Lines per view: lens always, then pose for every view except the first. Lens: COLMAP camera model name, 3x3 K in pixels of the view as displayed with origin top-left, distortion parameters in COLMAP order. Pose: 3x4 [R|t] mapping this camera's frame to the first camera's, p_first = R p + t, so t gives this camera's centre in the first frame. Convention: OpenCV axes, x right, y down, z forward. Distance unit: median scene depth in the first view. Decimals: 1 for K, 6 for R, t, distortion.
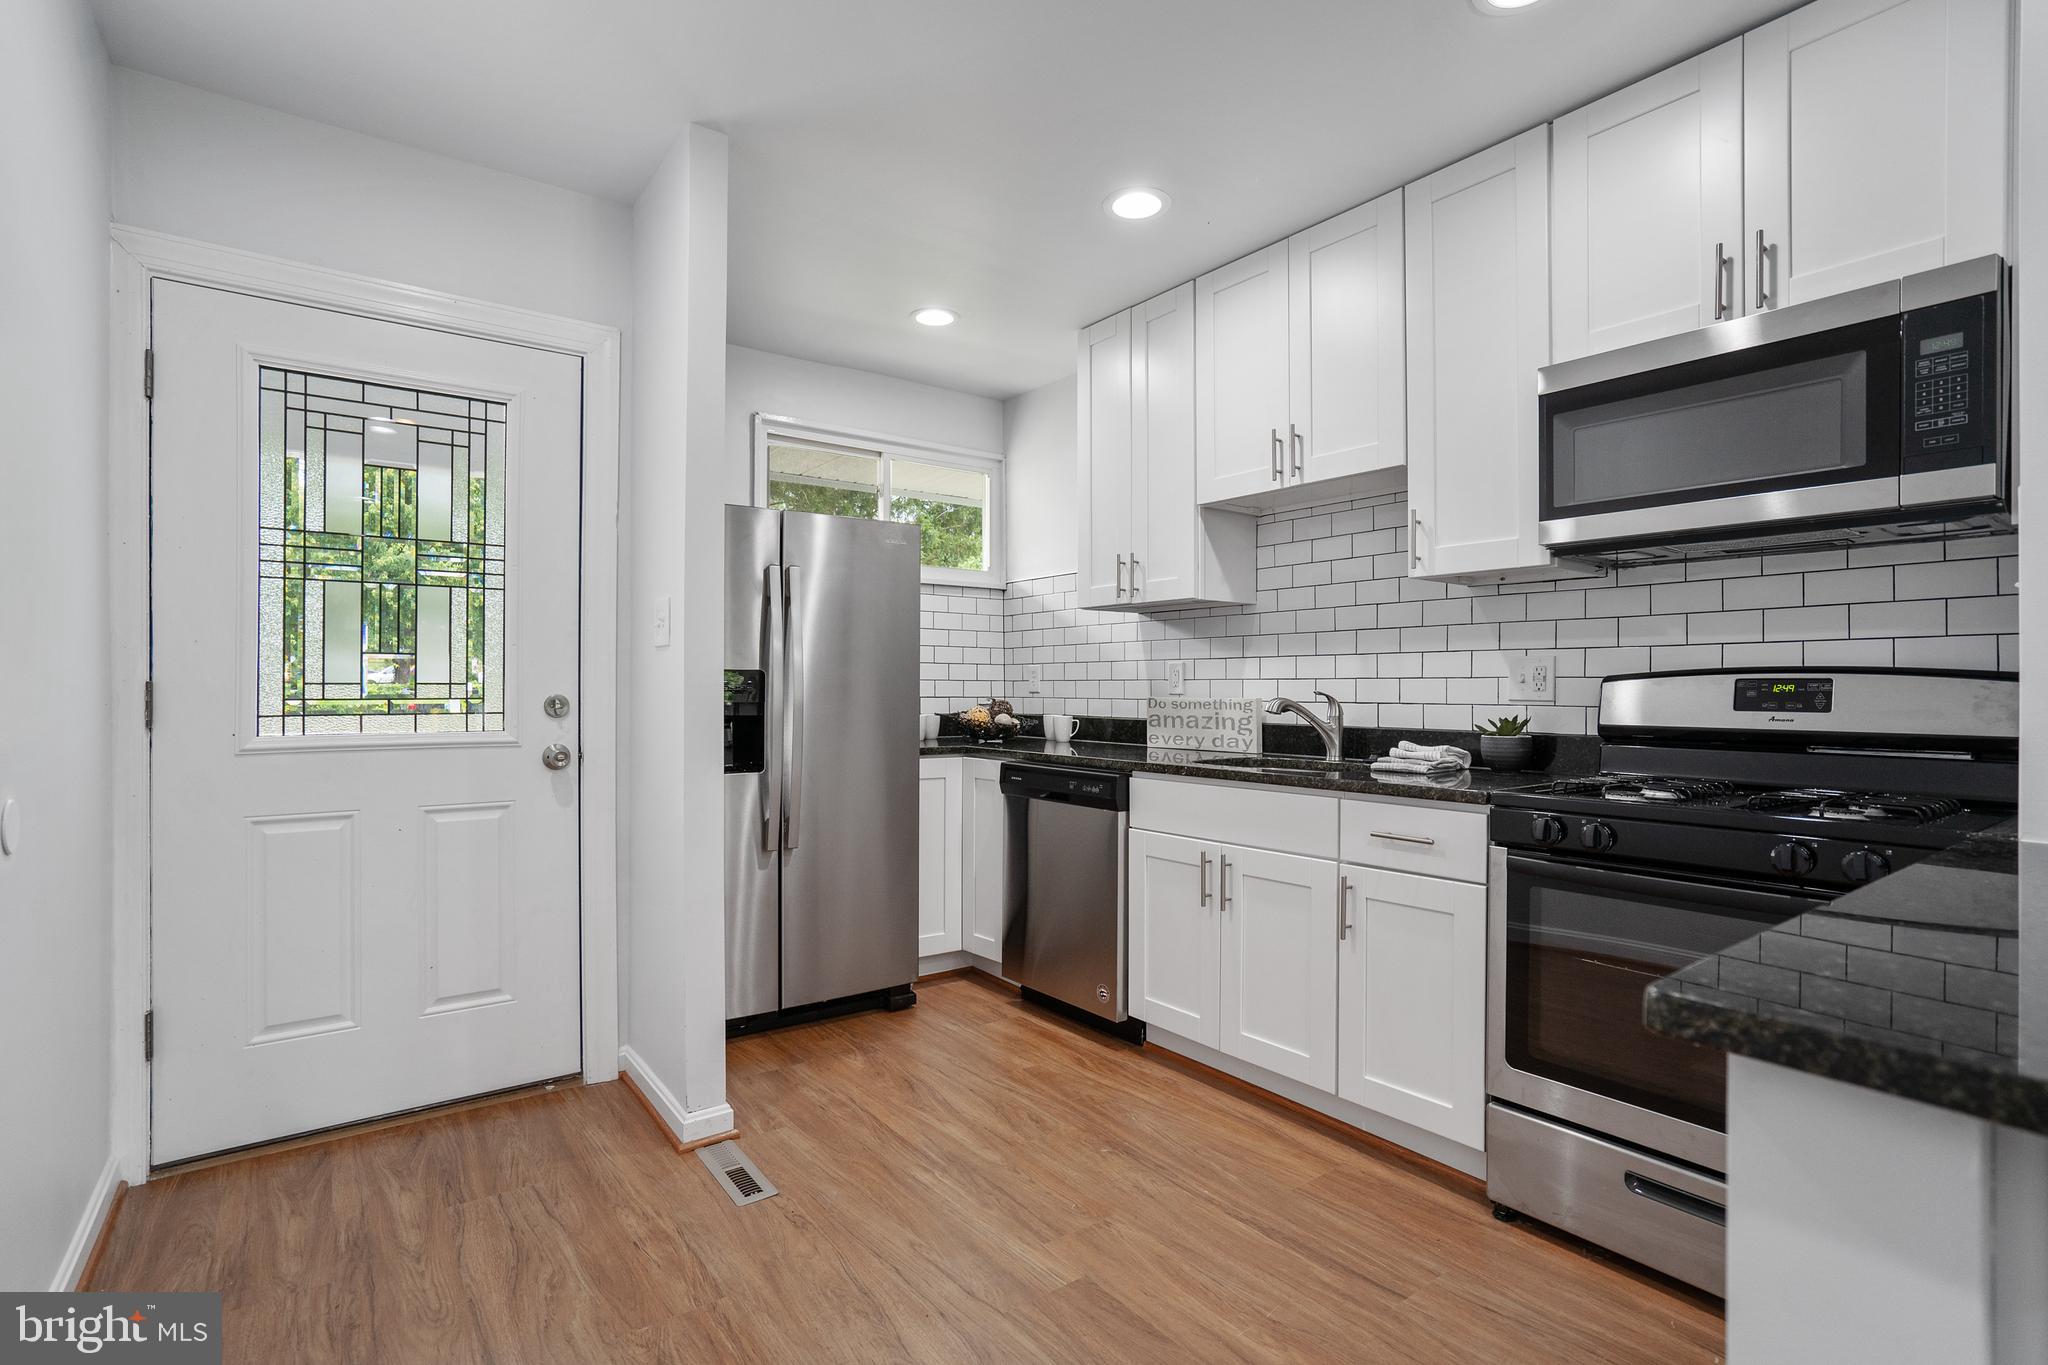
lens RADIAL K [[962.1, 0, 1031.2], [0, 962.1, 693.7], [0, 0, 1]] dist [-0.034894, 0.021726]
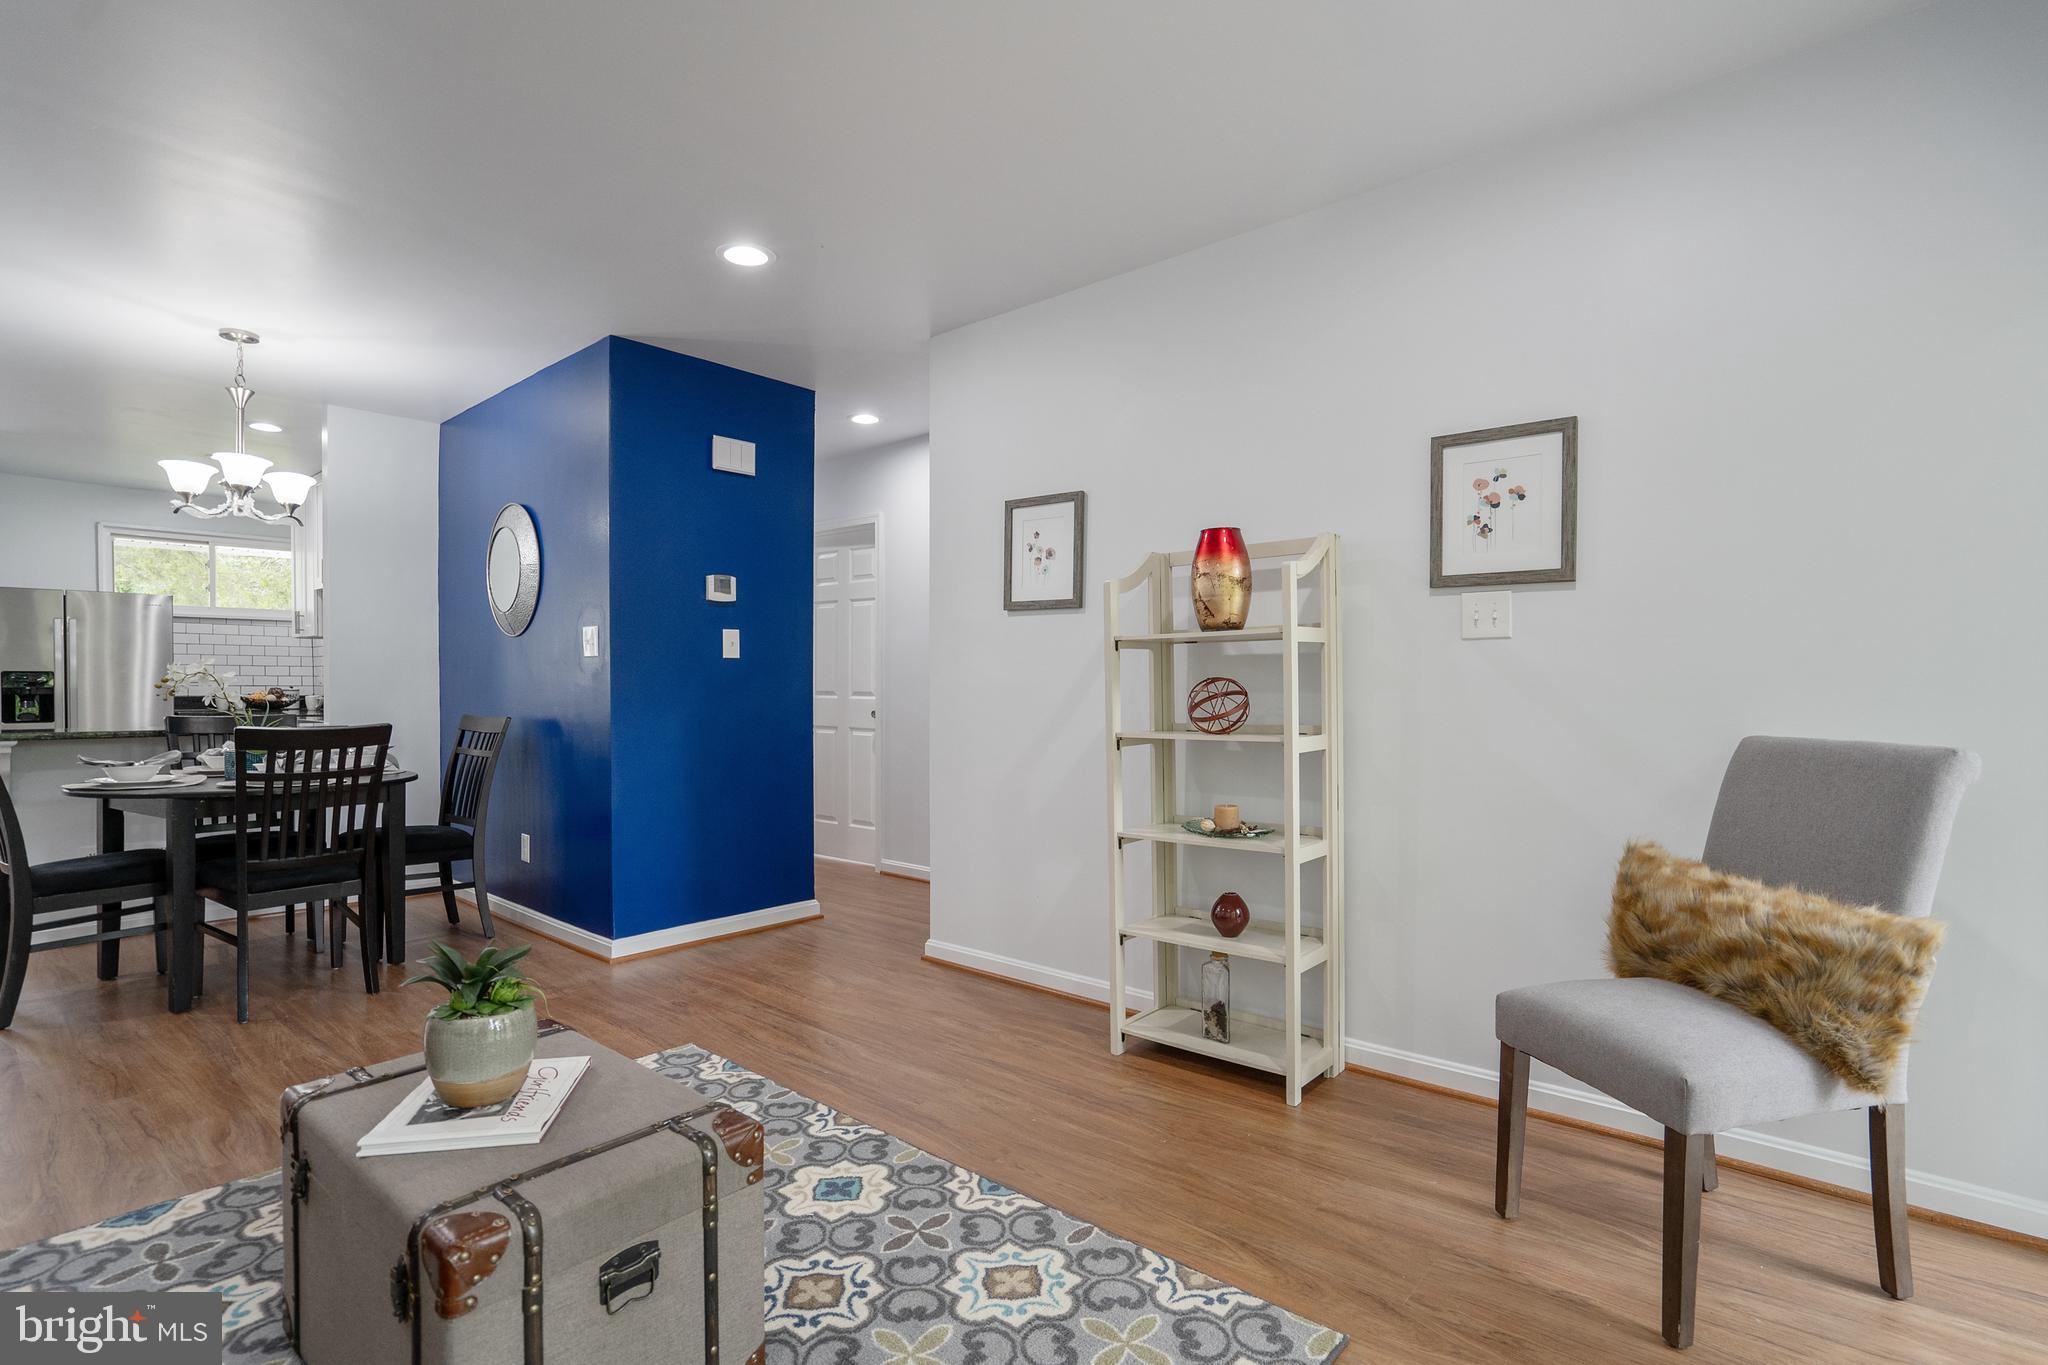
lens RADIAL K [[962.1, 0, 1026.1], [0, 962.1, 693.1], [0, 0, 1]] dist [-0.034894, 0.021726]
pose [[0.977176, -0.001748, 0.212423, 1.476853], [0.000385, 0.999979, 0.006460, 0.011089], [-0.212430, -0.006231, 0.977156, -1.557750]]
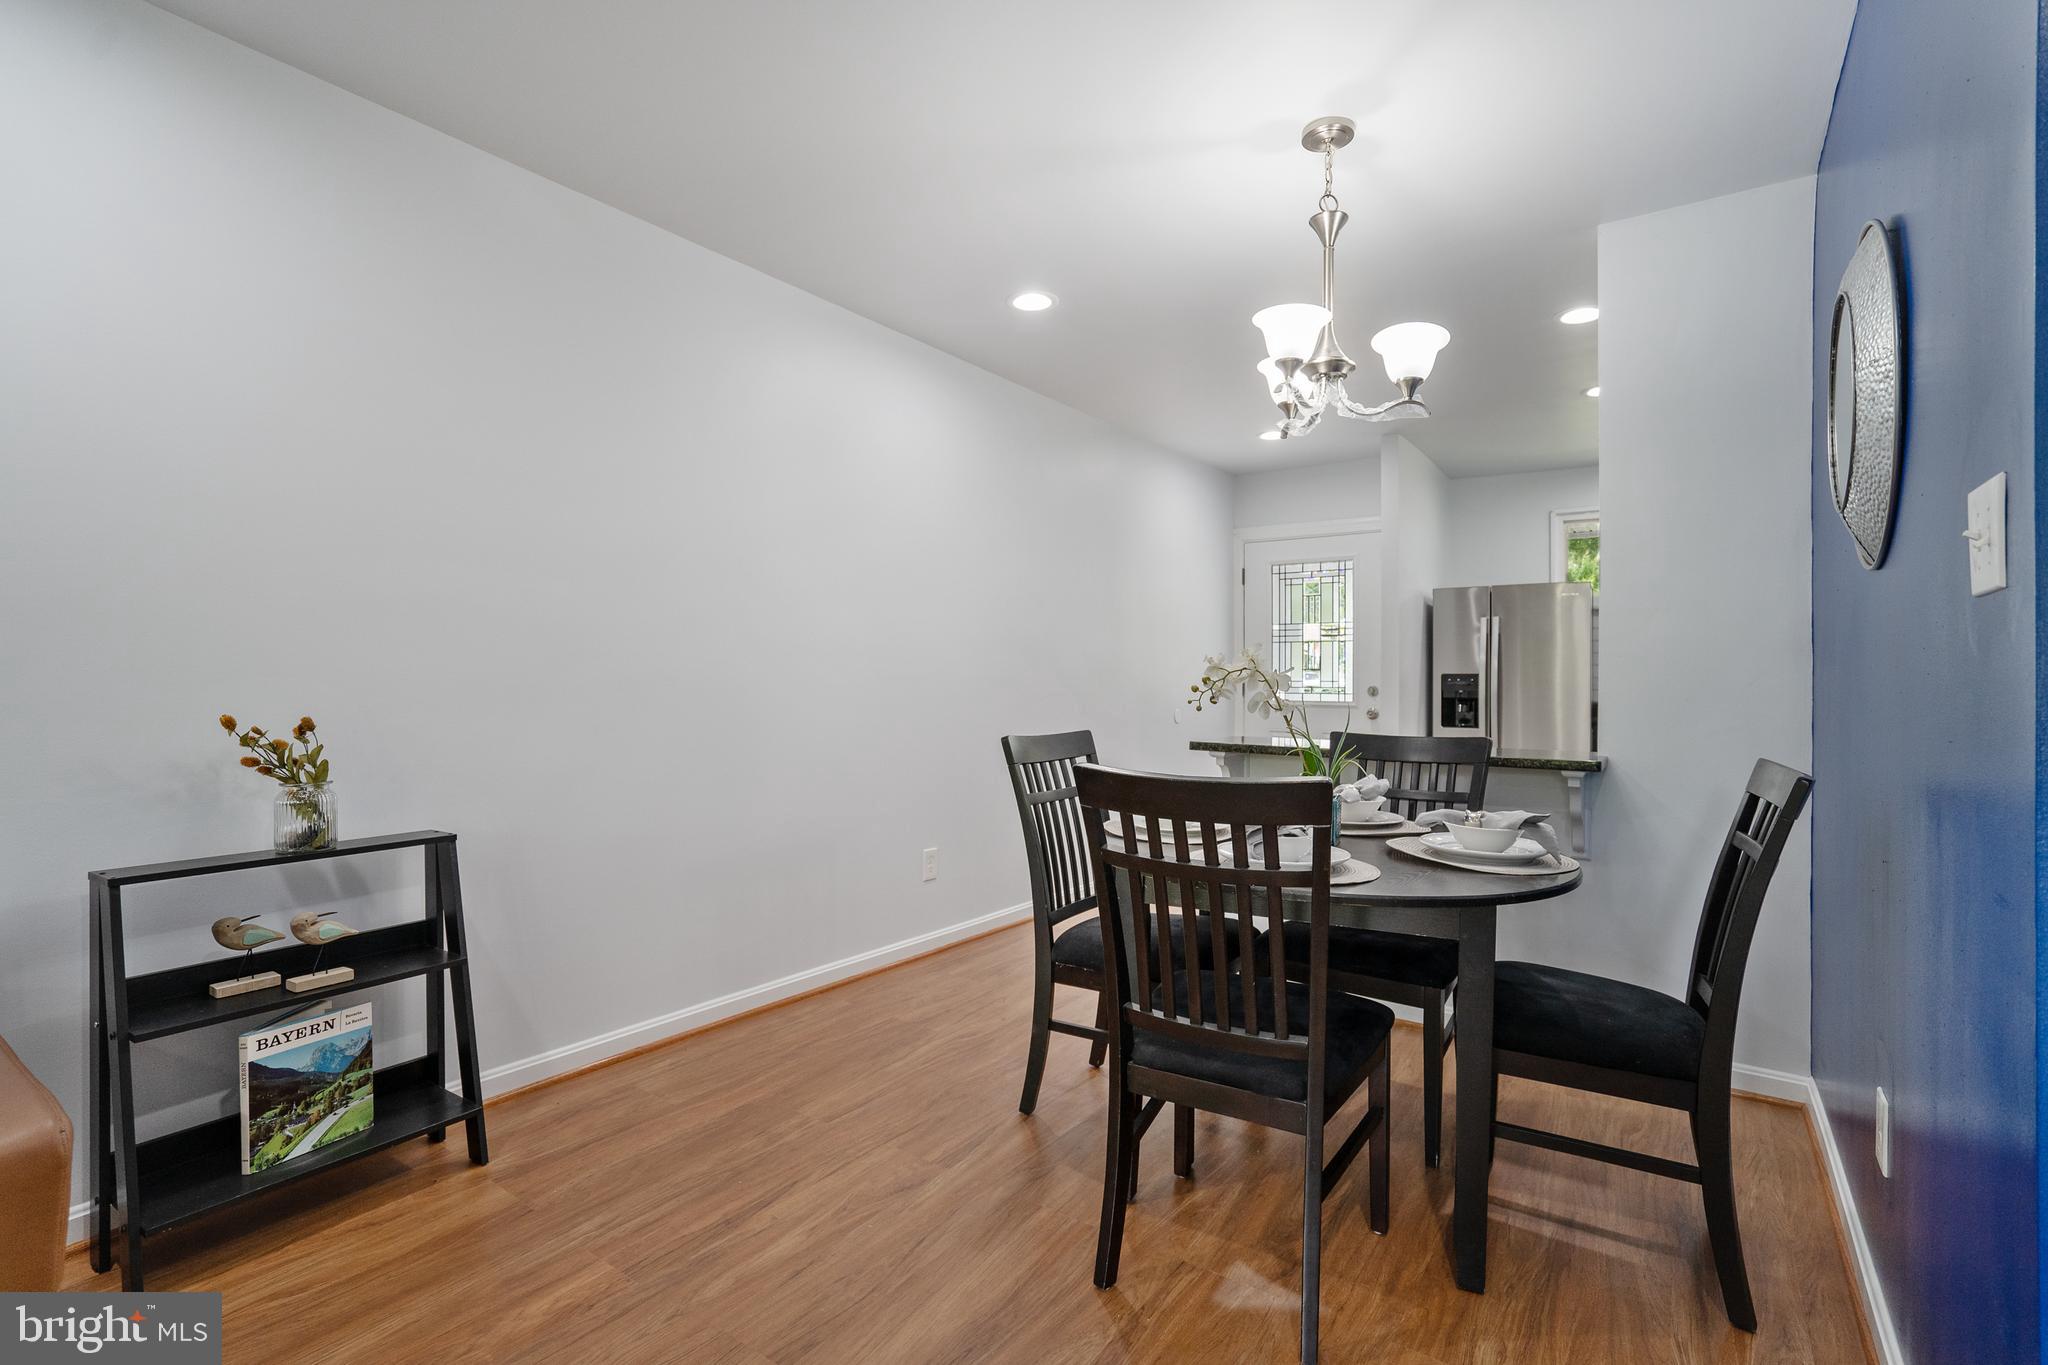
lens RADIAL K [[962.1, 0, 1060.0], [0, 962.1, 682.4], [0, 0, 1]] dist [-0.034894, 0.021726]
pose [[0.338080, 0.001291, -0.941116, 1.386006], [-0.009849, 0.999949, -0.002166, 0.005752], [0.941066, 0.010002, 0.338076, -0.451848]]
